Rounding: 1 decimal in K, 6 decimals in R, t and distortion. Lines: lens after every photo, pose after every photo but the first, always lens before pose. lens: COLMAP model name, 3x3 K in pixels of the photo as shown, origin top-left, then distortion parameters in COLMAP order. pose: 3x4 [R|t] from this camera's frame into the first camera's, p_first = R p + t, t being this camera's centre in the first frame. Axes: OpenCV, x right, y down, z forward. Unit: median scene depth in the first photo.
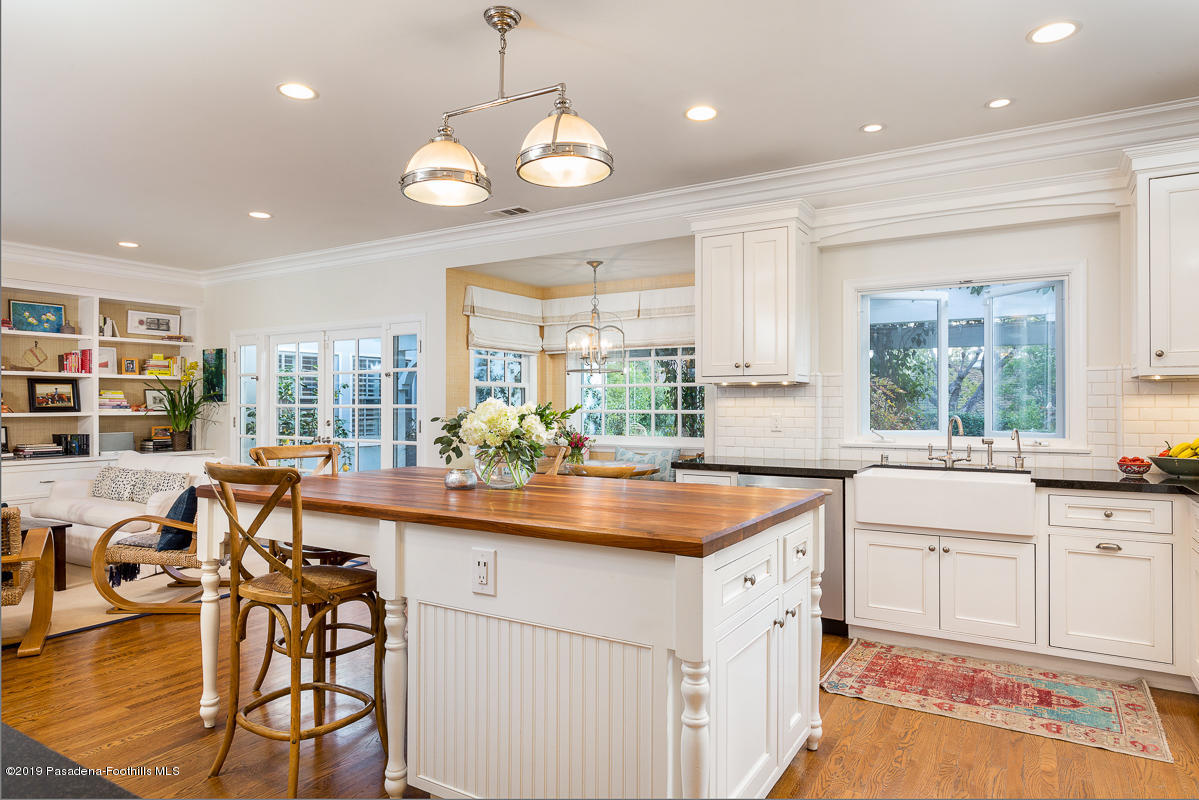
lens RADIAL K [[725.5, 0, 670.6], [0, 725.5, 400.9], [0, 0, 1]] dist [-0.003381, -0.001315]
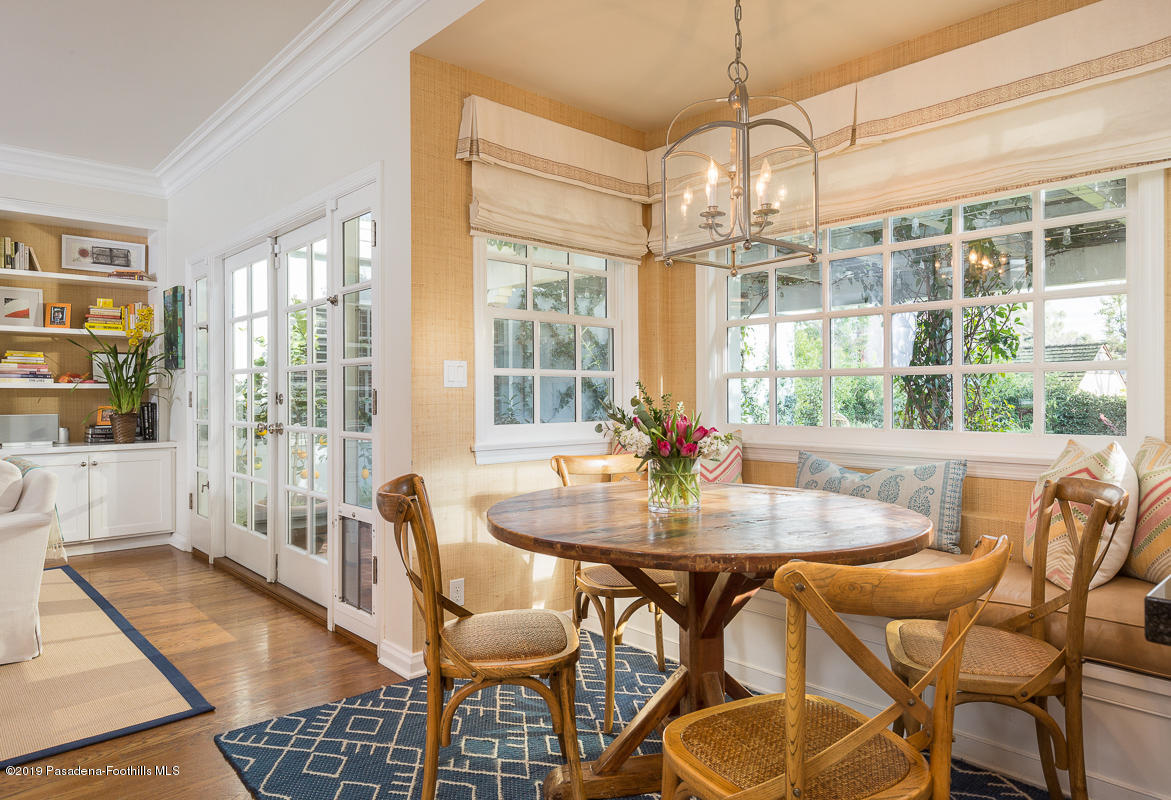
lens RADIAL K [[723.5, 0, 615.6], [0, 723.5, 396.7], [0, 0, 1]] dist [0.032887, -0.000054]
pose [[0.943559, -0.002990, -0.331191, -0.057952], [0.004173, 0.999987, 0.002860, 0.047406], [0.331178, -0.004081, 0.943559, 0.914198]]
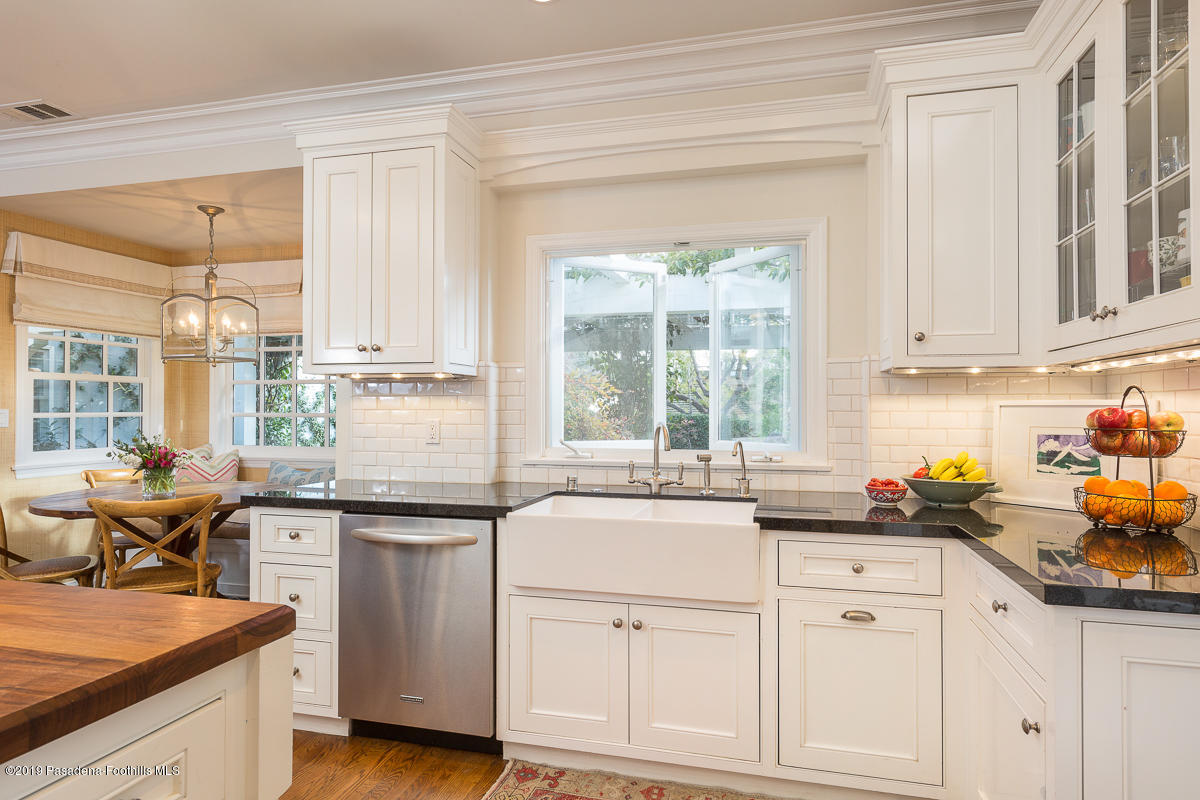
lens RADIAL K [[644.8, 0, 637.2], [0, 644.8, 401.9], [0, 0, 1]] dist [0.003407, 0.001387]
pose [[0.969034, 0.004750, 0.246881, 0.219722], [-0.003921, 0.999985, -0.003849, 0.003068], [-0.246896, 0.002762, 0.969038, 0.402473]]
